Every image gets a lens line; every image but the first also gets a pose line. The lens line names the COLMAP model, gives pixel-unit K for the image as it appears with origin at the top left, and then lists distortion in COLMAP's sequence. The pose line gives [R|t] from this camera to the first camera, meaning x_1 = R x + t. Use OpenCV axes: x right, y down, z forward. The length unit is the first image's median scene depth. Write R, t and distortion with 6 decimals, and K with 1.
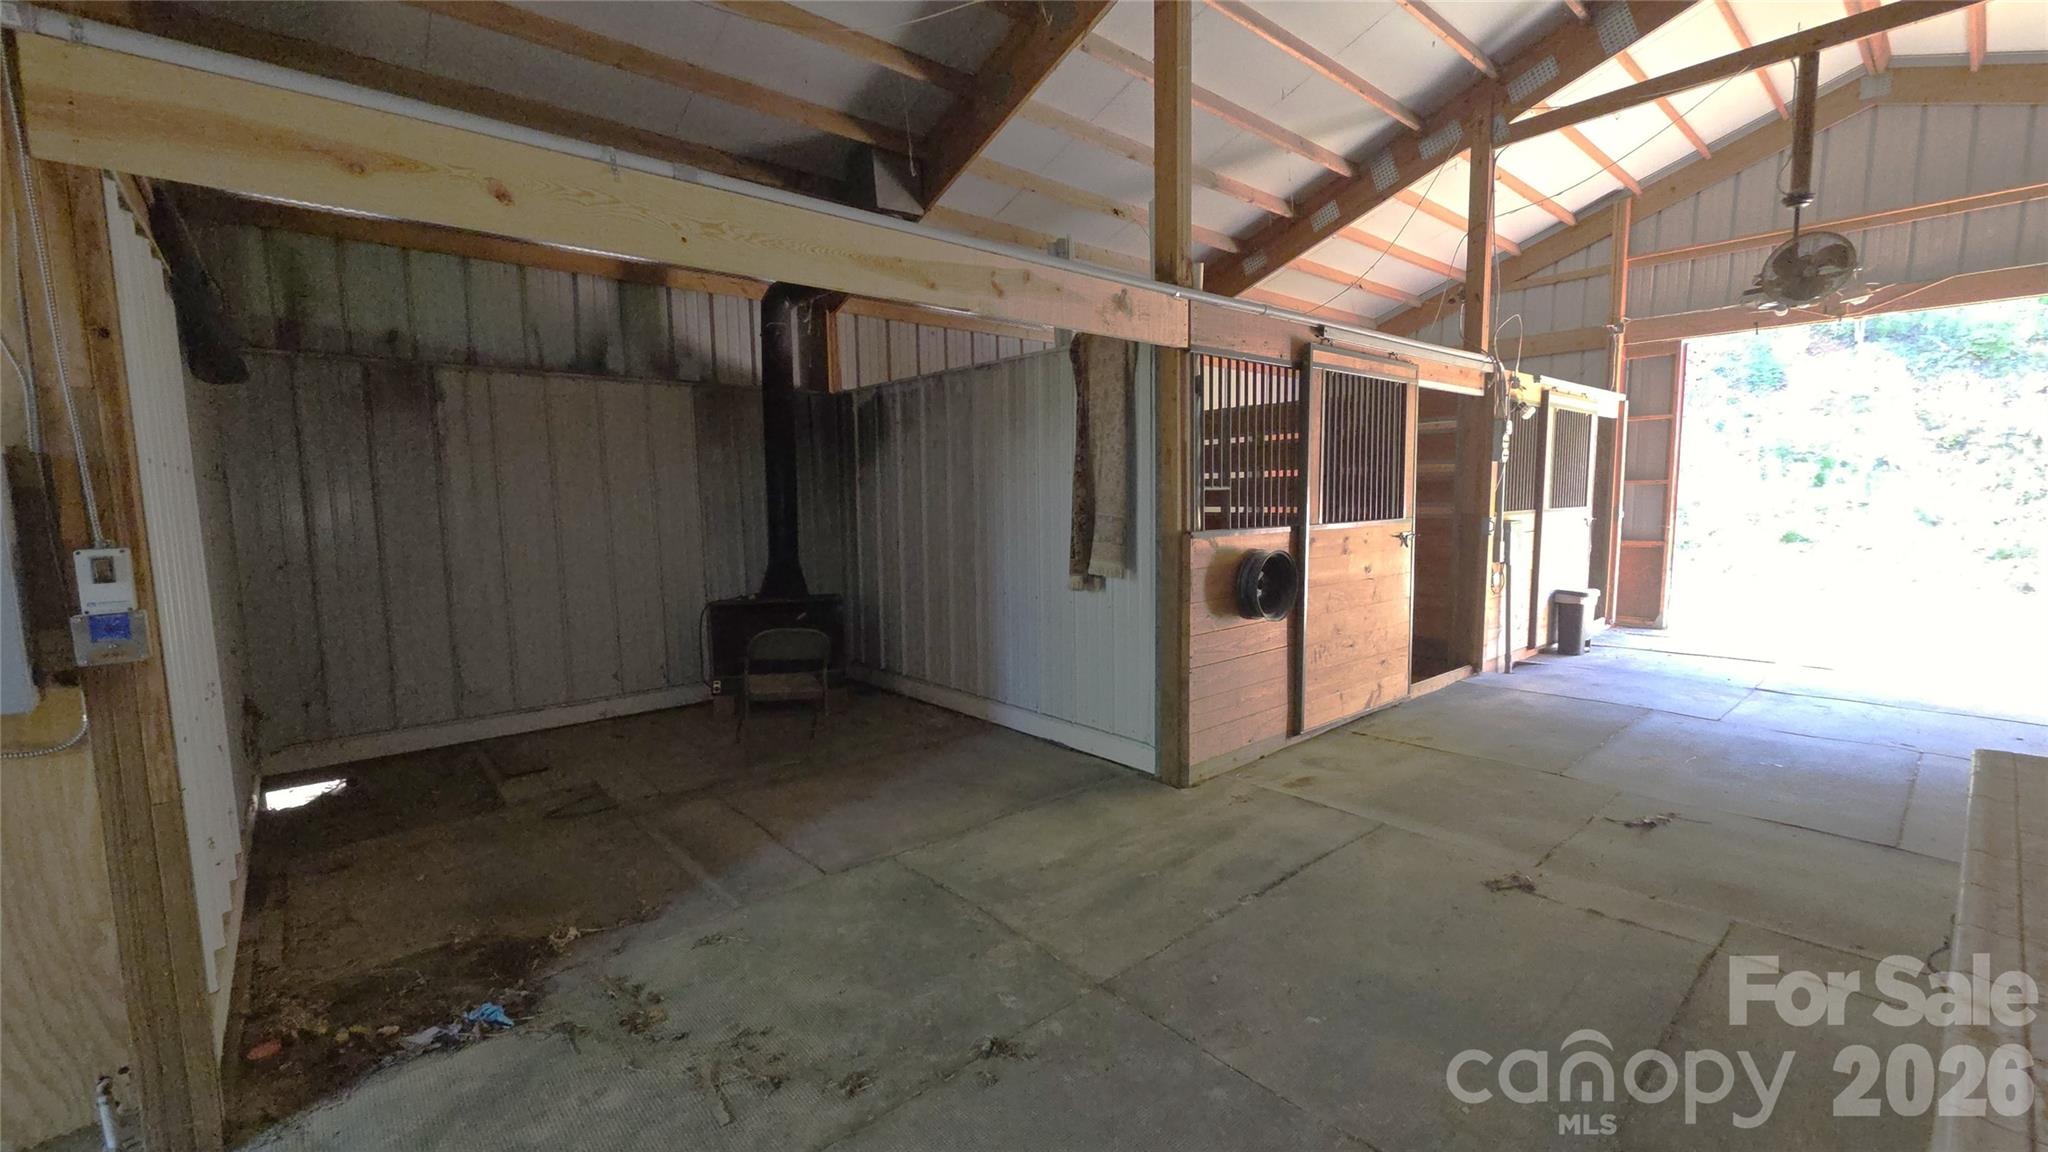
lens RADIAL K [[835.1, 0, 1029.5], [0, 835.1, 580.1], [0, 0, 1]] dist [0.003115, 0.000082]
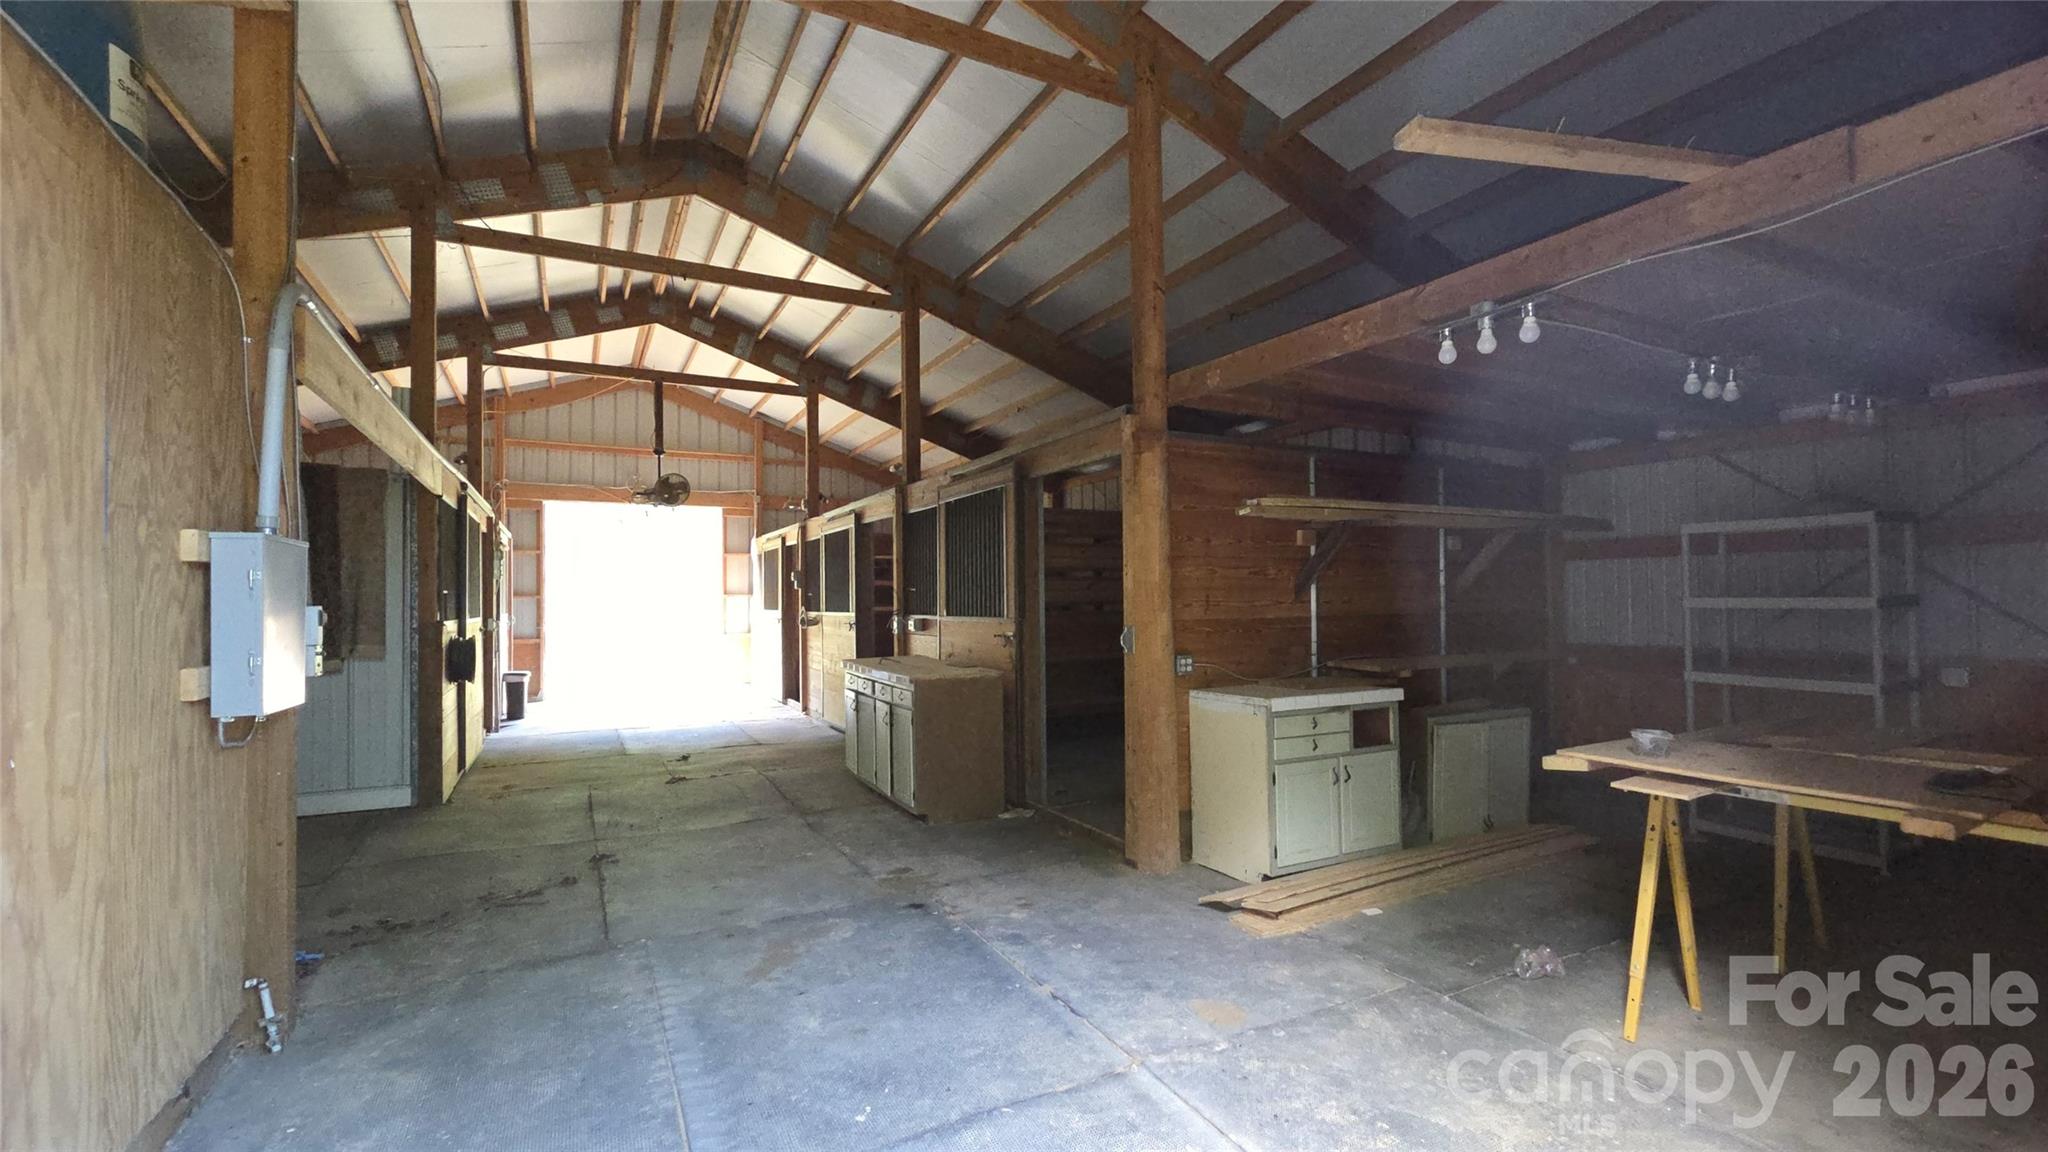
lens RADIAL K [[835.1, 0, 1027.1], [0, 835.1, 583.2], [0, 0, 1]] dist [0.003115, 0.000082]
pose [[0.233745, 0.031035, 0.971803, -0.649876], [0.105222, 0.992813, -0.057015, 0.042165], [-0.966588, 0.115582, 0.228799, -0.202998]]
